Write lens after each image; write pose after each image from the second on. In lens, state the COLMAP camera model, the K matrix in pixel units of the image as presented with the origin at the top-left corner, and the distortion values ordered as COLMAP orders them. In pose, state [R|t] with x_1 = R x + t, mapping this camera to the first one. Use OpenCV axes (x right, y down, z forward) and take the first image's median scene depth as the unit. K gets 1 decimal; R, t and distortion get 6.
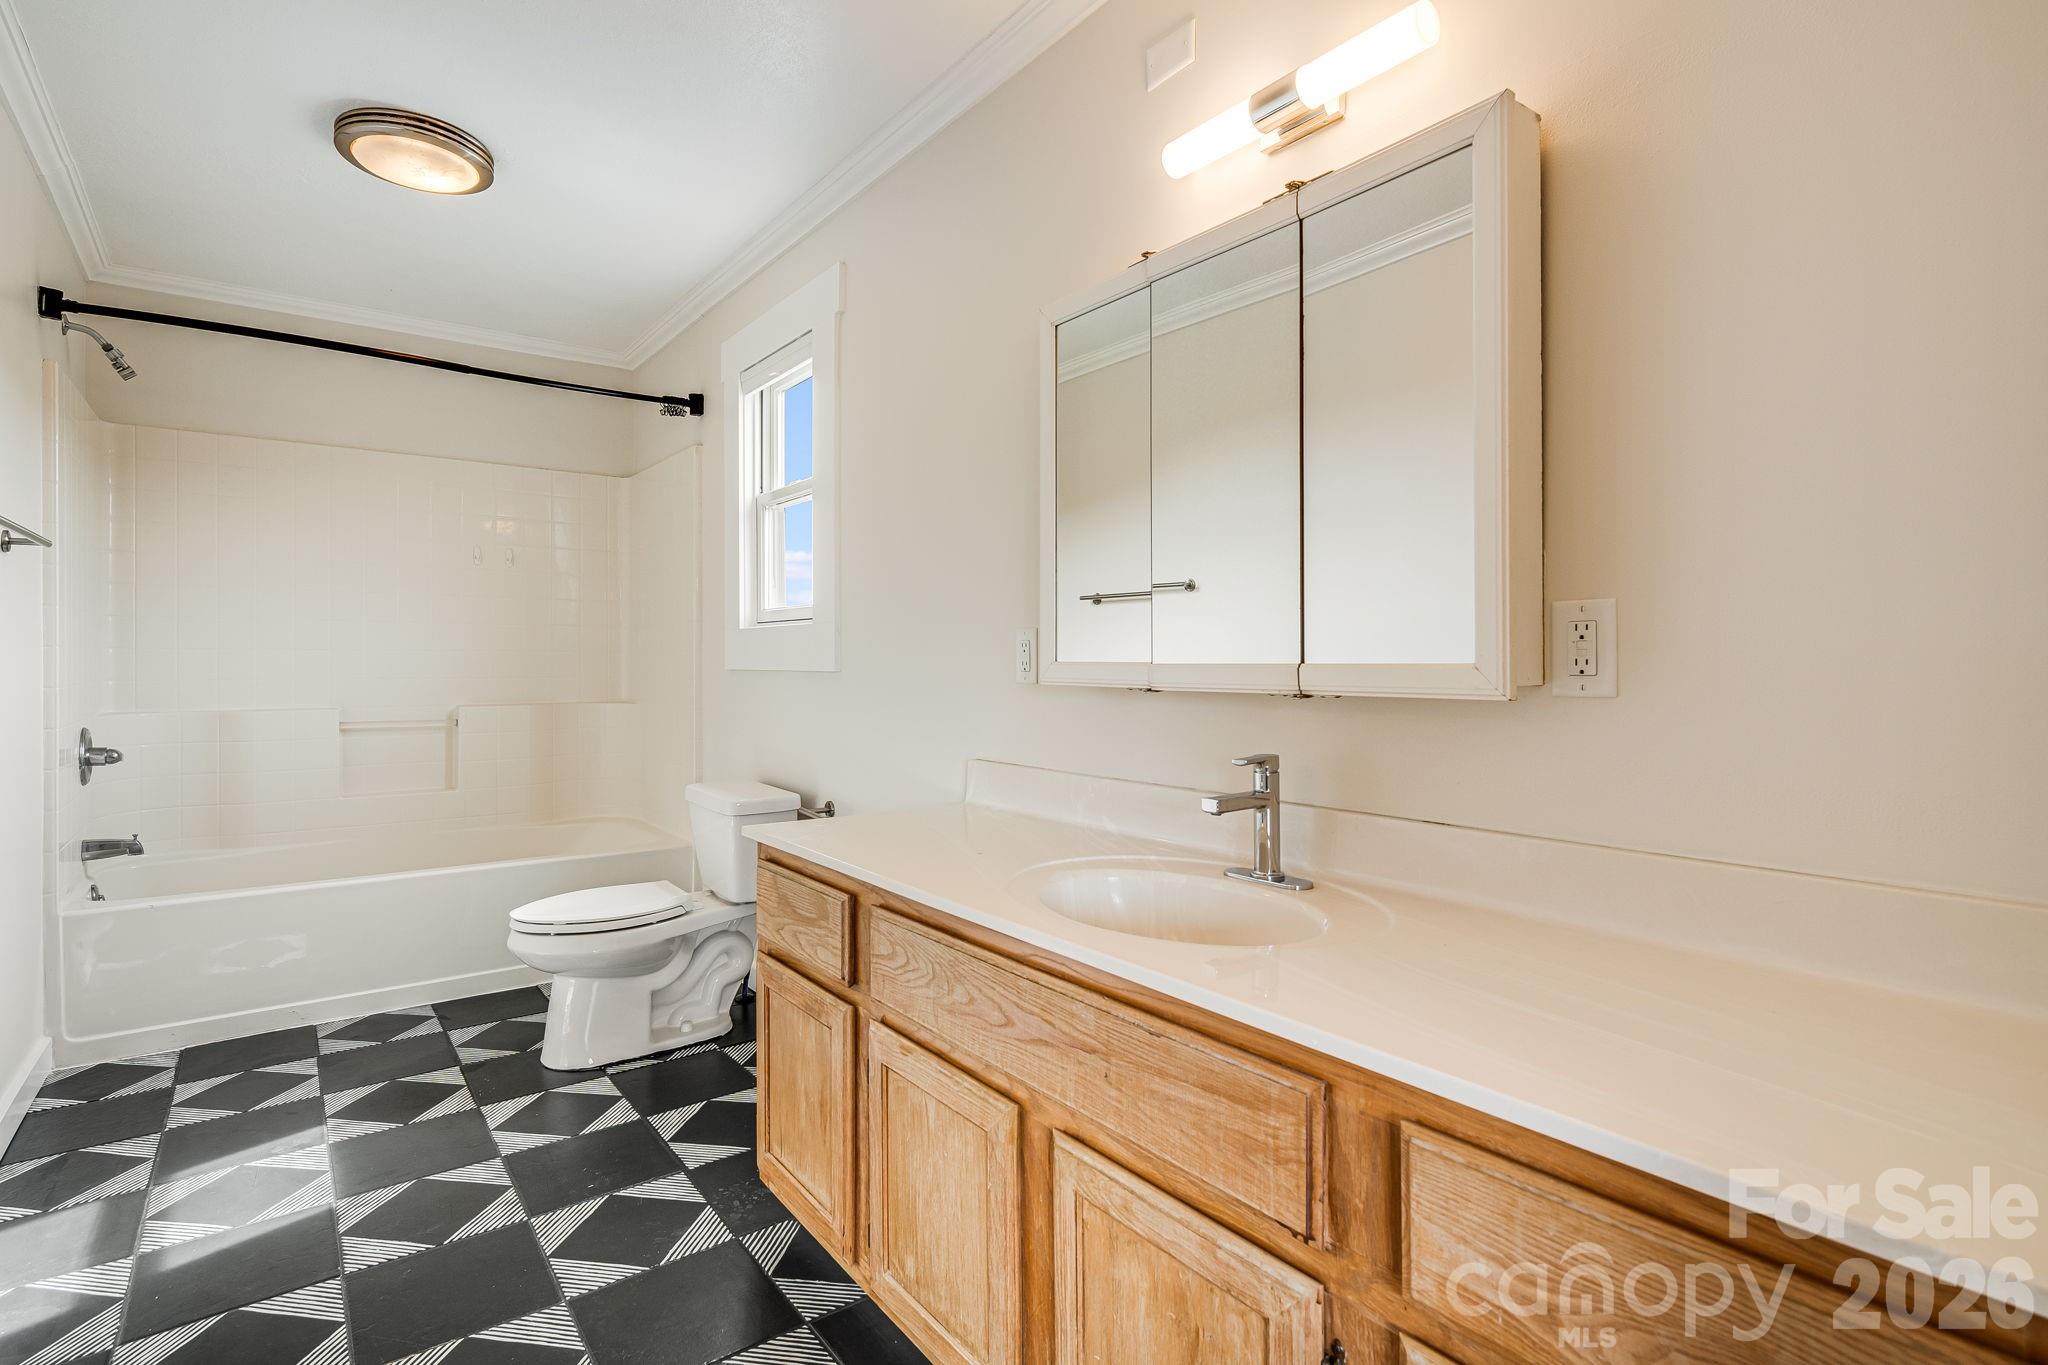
lens RADIAL K [[1000.8, 0, 1015.5], [0, 1000.8, 665.5], [0, 0, 1]] dist [-0.002722, -0.001439]
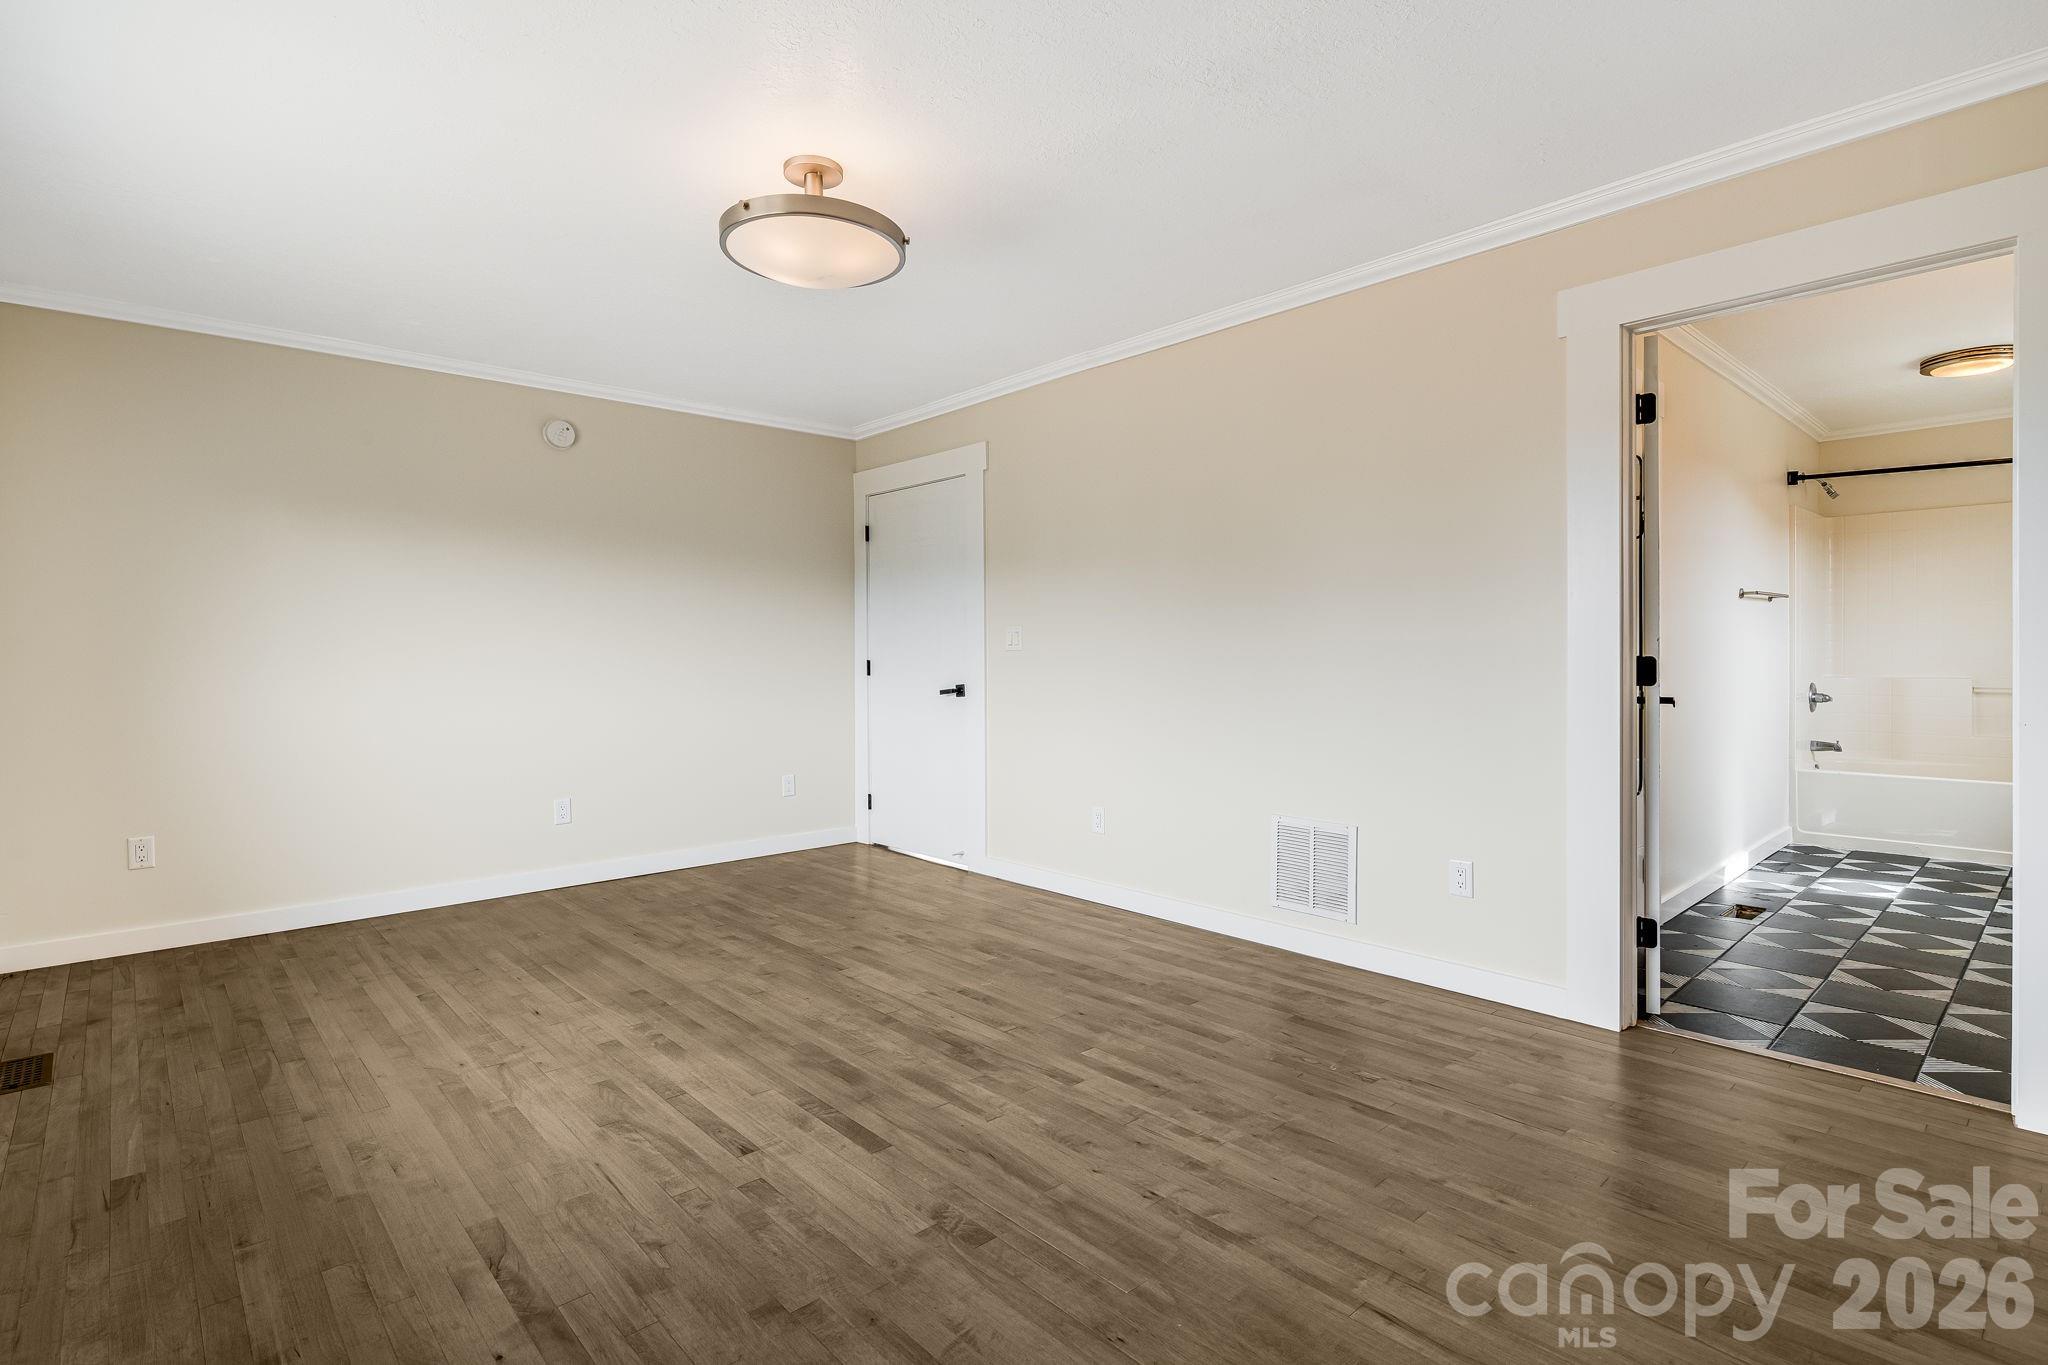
lens RADIAL K [[1000.8, 0, 1015.5], [0, 1000.8, 665.5], [0, 0, 1]] dist [-0.002722, -0.001439]
pose [[0.101649, 0.010020, -0.994770, 0.837307], [0.003036, 0.999941, 0.010382, 0.004186], [0.994816, -0.004075, 0.101612, -0.736563]]
